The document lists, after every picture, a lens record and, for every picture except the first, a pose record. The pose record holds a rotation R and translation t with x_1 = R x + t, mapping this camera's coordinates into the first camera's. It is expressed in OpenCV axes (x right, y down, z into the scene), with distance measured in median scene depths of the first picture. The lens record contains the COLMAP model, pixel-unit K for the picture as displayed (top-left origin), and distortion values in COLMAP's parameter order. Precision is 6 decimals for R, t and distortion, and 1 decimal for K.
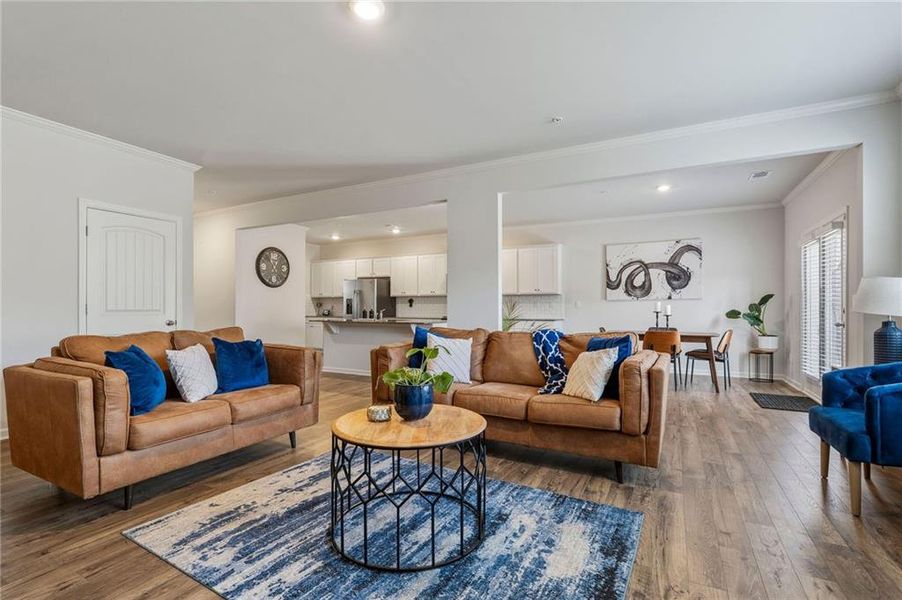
lens RADIAL K [[420.1, 0, 448.8], [0, 420.1, 309.3], [0, 0, 1]] dist [-0.004450, -0.000219]
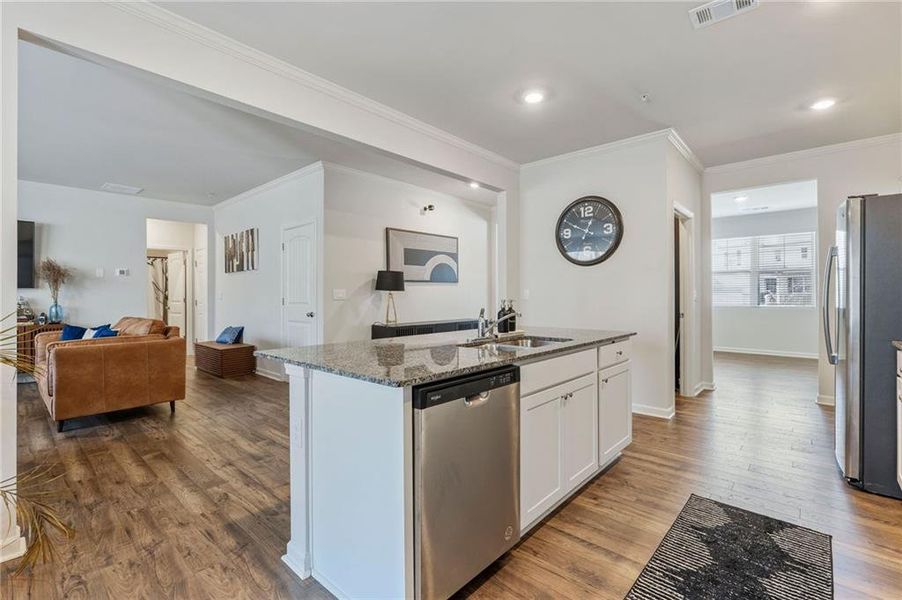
lens RADIAL K [[403.0, 0, 450.8], [0, 403.0, 294.1], [0, 0, 1]] dist [-0.005283, 0.000013]
pose [[-0.241558, -0.003988, -0.970378, 0.199299], [-0.000514, 0.999992, -0.003982, -0.012415], [0.970386, -0.000463, -0.241558, 1.139731]]
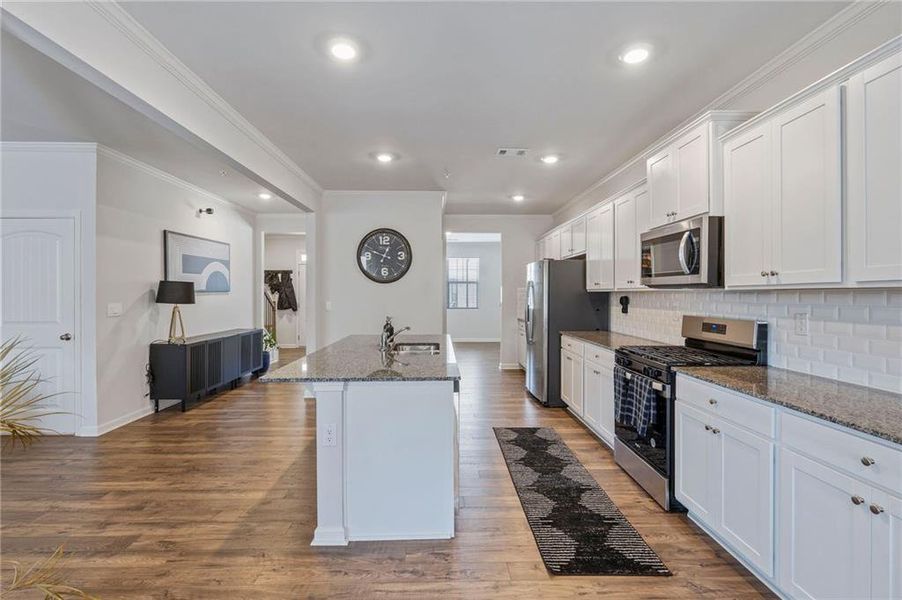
lens RADIAL K [[403.0, 0, 450.8], [0, 403.0, 294.1], [0, 0, 1]] dist [-0.005283, 0.000013]
pose [[0.493460, -0.000693, -0.869768, 0.301786], [-0.001709, 0.999997, -0.001767, -0.037898], [0.869767, 0.002358, 0.493458, 0.902469]]
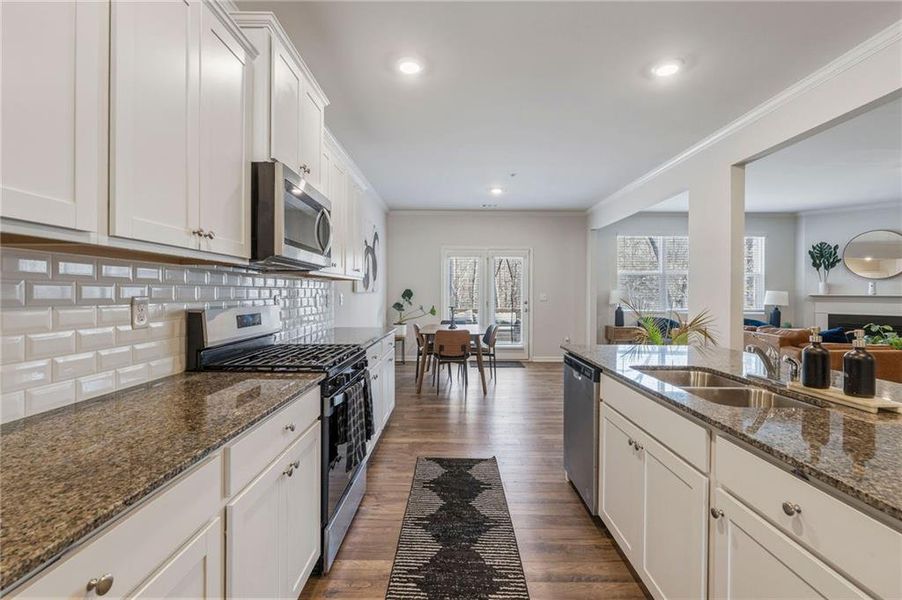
lens RADIAL K [[403.0, 0, 450.8], [0, 403.0, 294.1], [0, 0, 1]] dist [-0.005283, 0.000013]
pose [[-0.468235, -0.004441, 0.883593, -0.294602], [-0.002884, 0.999990, 0.003497, -0.025221], [-0.883599, -0.000911, -0.468243, 1.366082]]
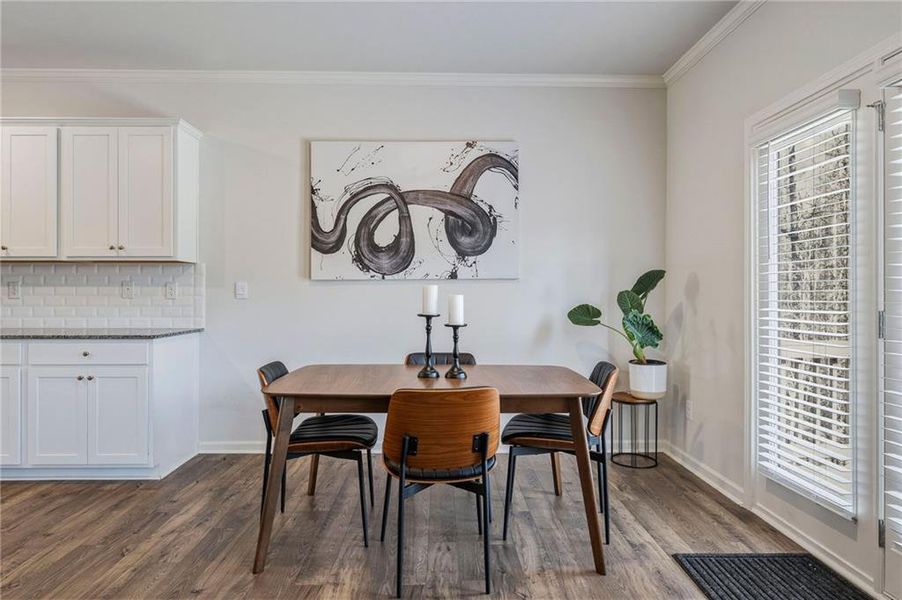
lens RADIAL K [[529.4, 0, 451.0], [0, 529.4, 300.0], [0, 0, 1]] dist [-0.001411, 0.000332]
pose [[0.861380, -0.021136, 0.507521, 0.276265], [-0.000386, 0.999106, 0.042264, -0.027779], [-0.507961, -0.036601, 0.860602, 0.591501]]
